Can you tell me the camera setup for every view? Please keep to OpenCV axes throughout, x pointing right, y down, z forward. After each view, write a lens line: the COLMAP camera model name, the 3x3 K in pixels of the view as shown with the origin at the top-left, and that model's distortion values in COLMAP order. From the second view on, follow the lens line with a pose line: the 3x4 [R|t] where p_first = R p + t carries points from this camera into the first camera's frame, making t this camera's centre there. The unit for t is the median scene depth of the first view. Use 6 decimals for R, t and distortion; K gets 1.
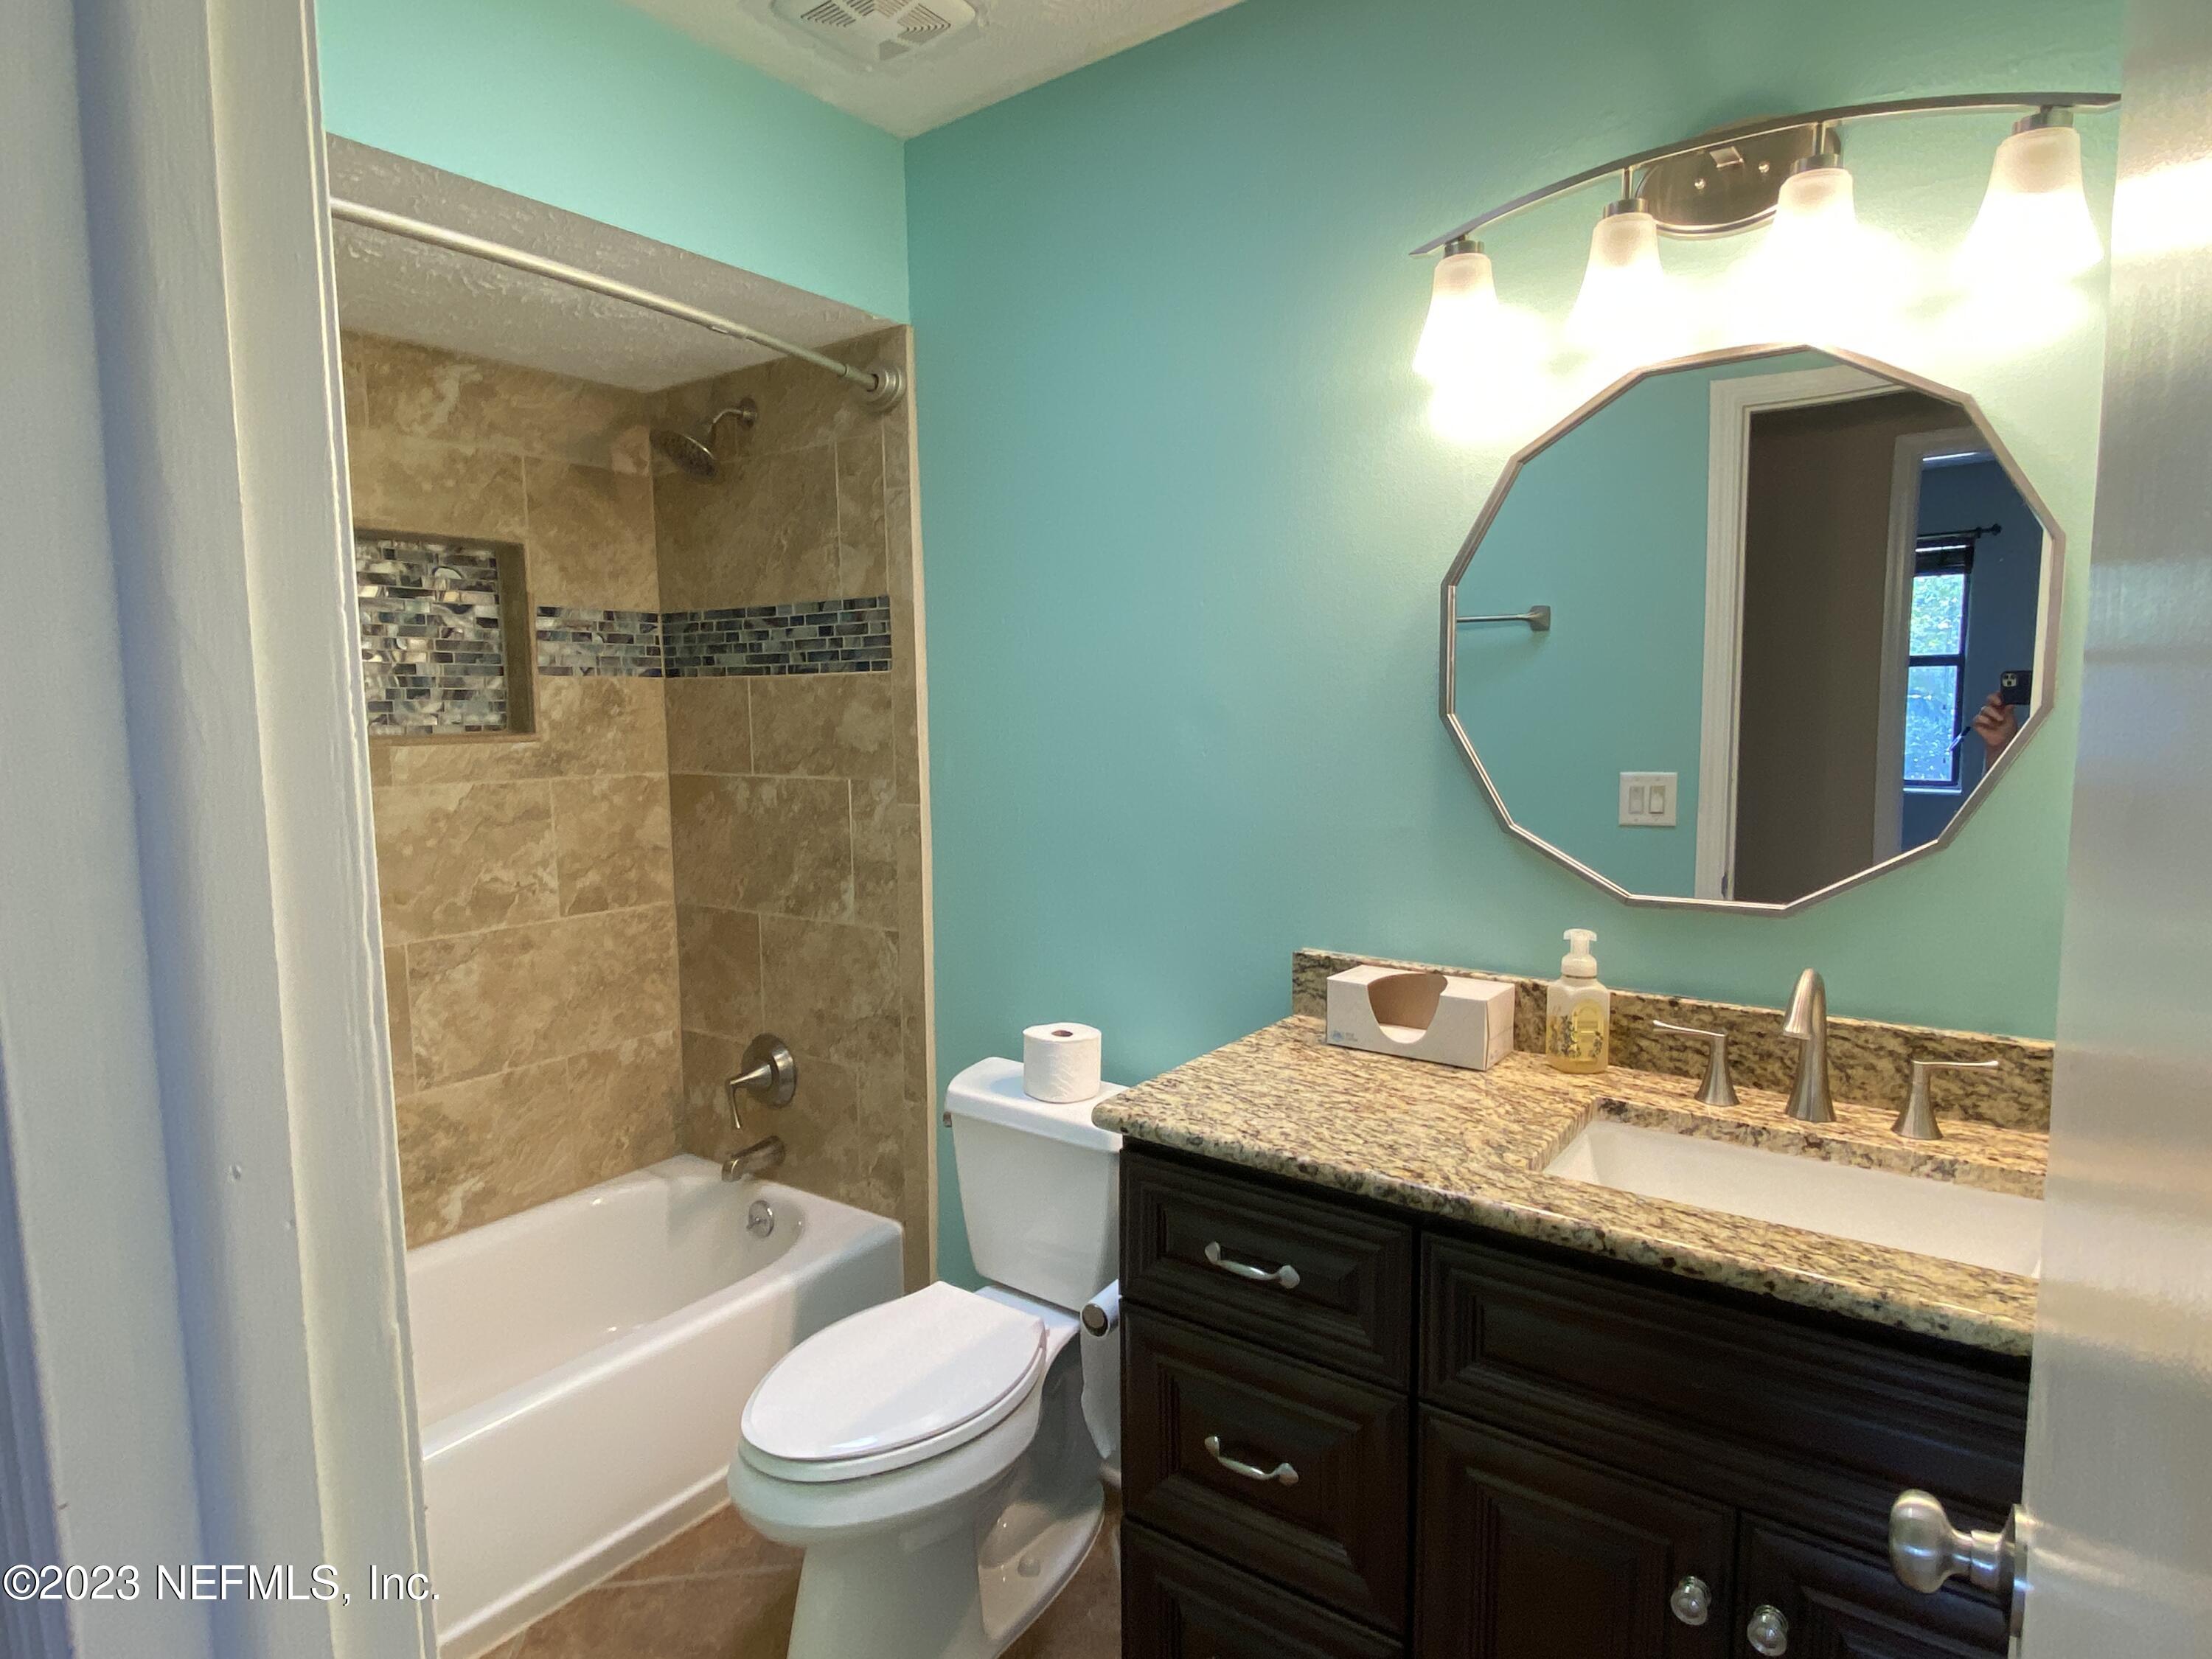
lens RADIAL K [[1219.8, 0, 1088.8], [0, 1219.8, 852.0], [0, 0, 1]] dist [-0.134046, -0.004200]
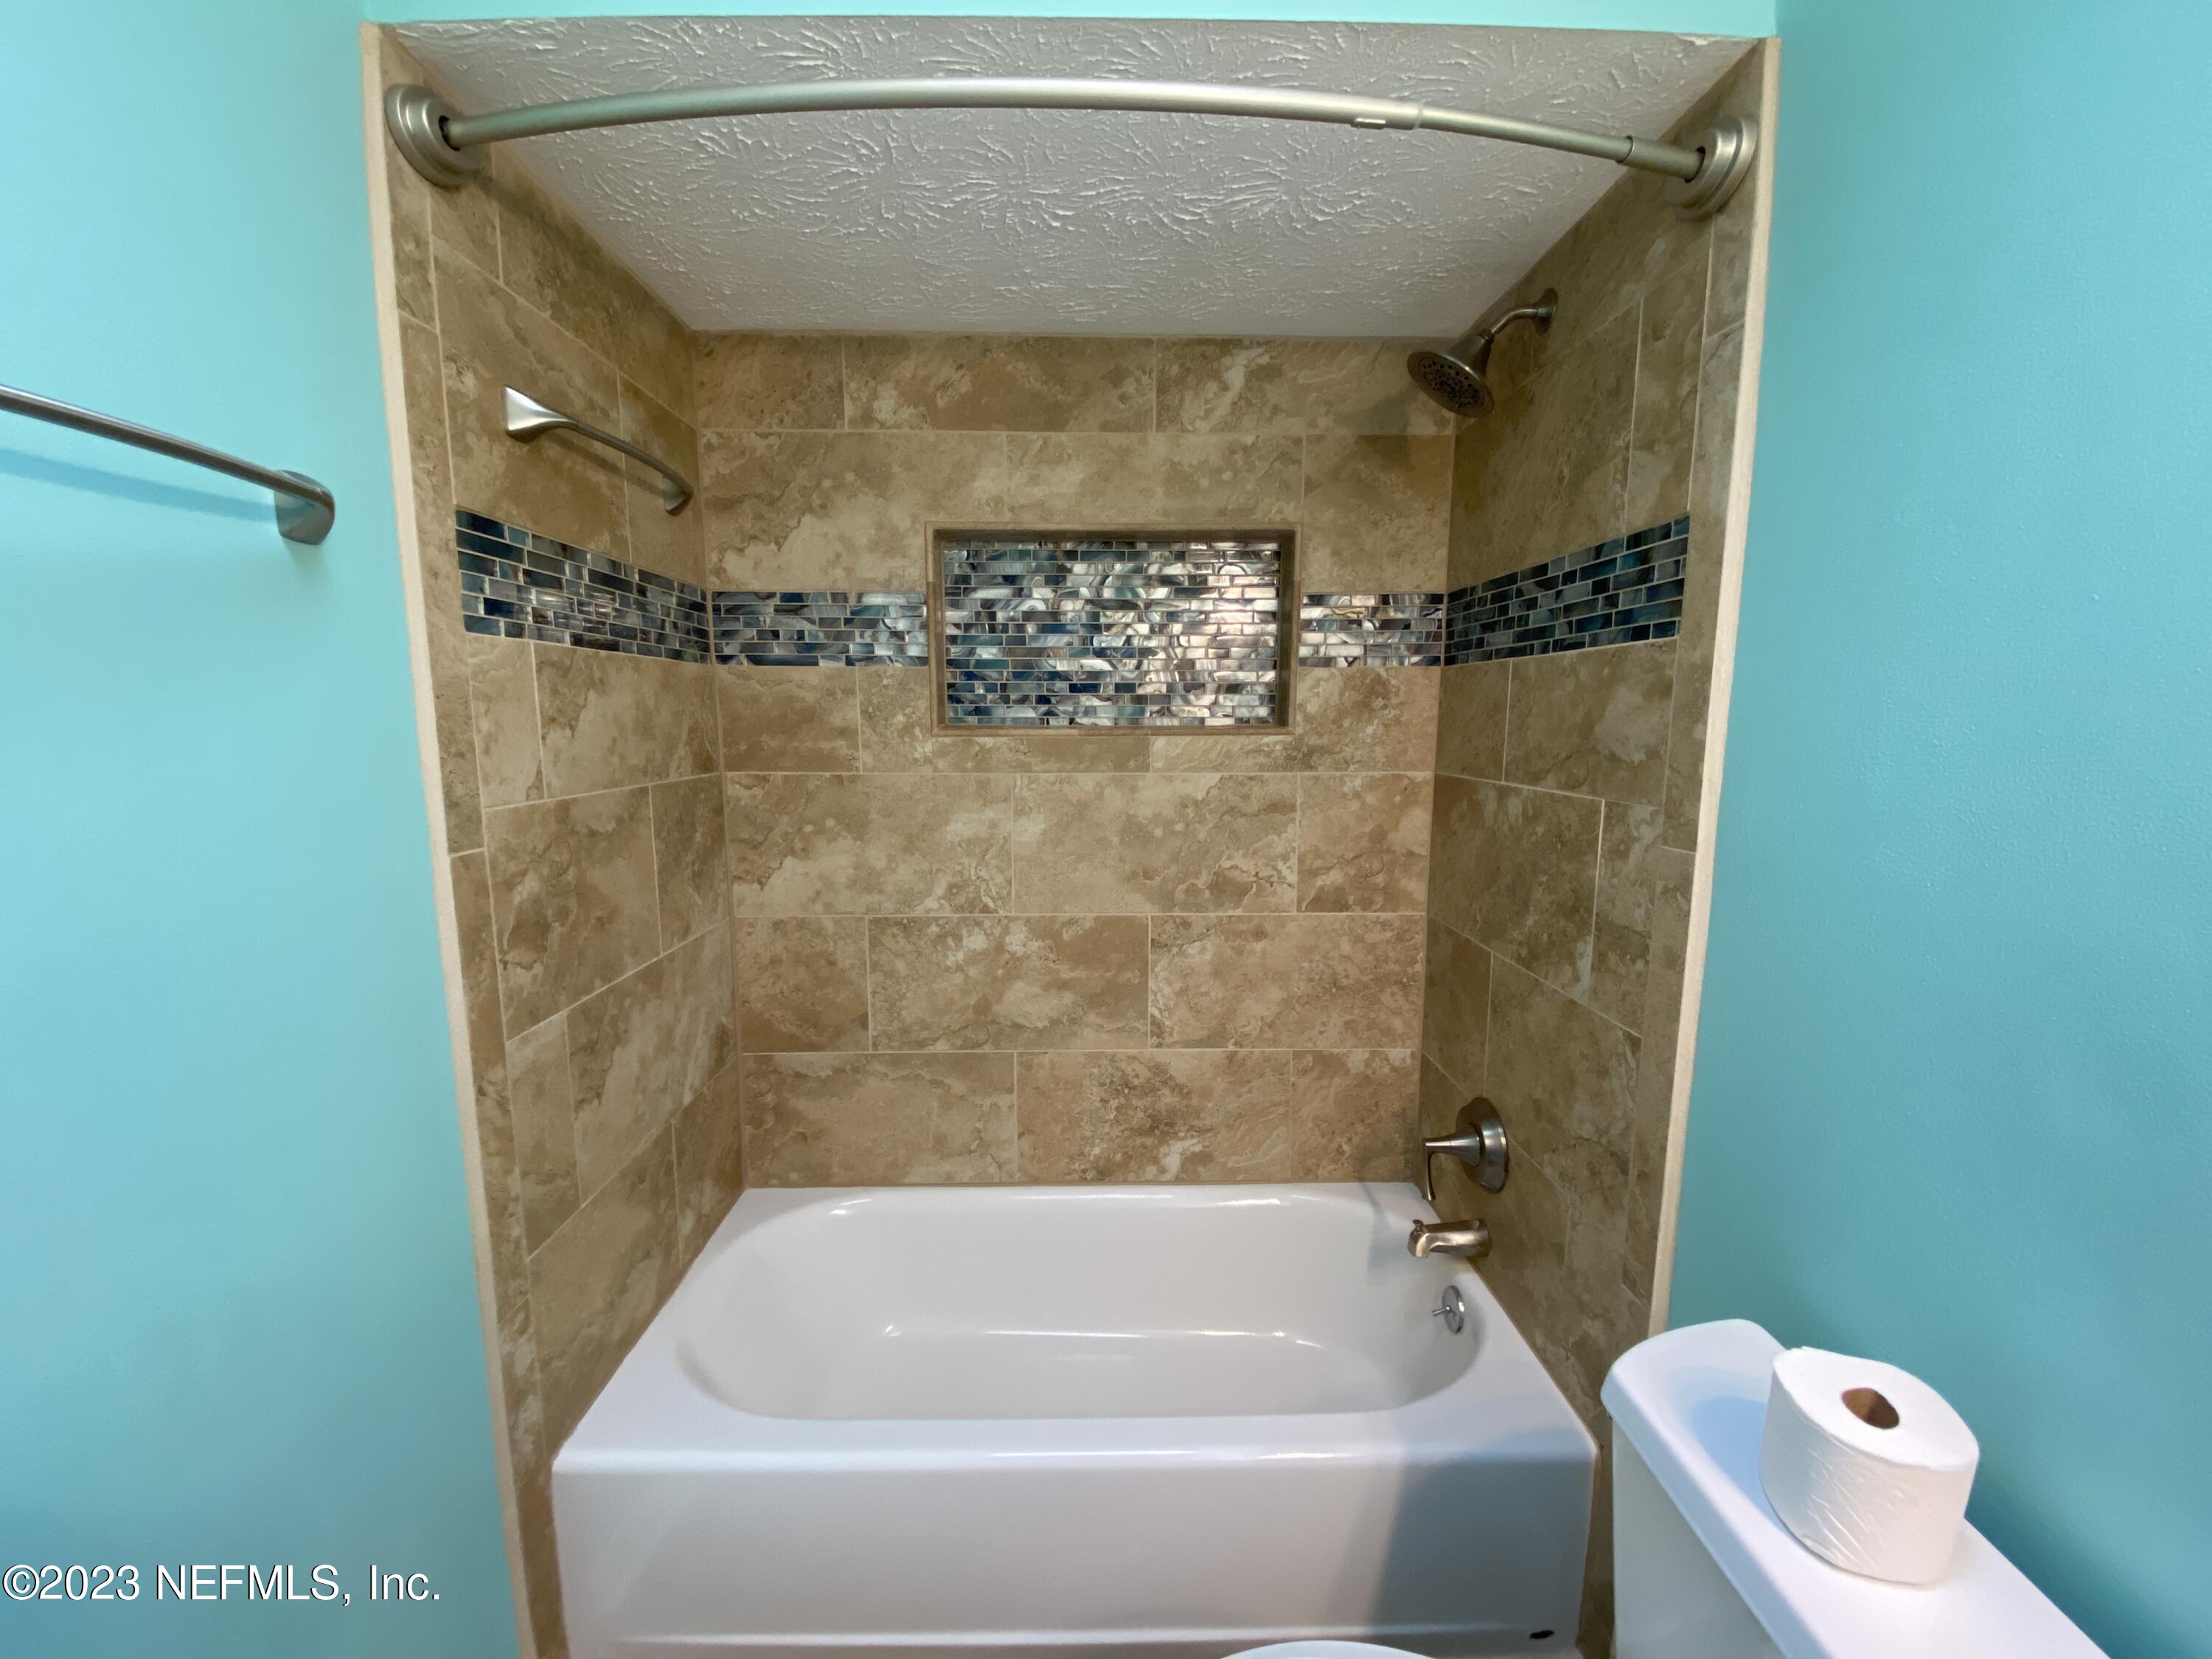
lens RADIAL K [[880.9, 0, 1088.5], [0, 880.9, 846.0], [0, 0, 1]] dist [0.011283, -0.002512]
pose [[0.597787, 0.115606, -0.793276, 0.030281], [-0.085145, 0.993106, 0.080566, -0.047233], [0.797121, 0.019382, 0.603509, 0.435739]]
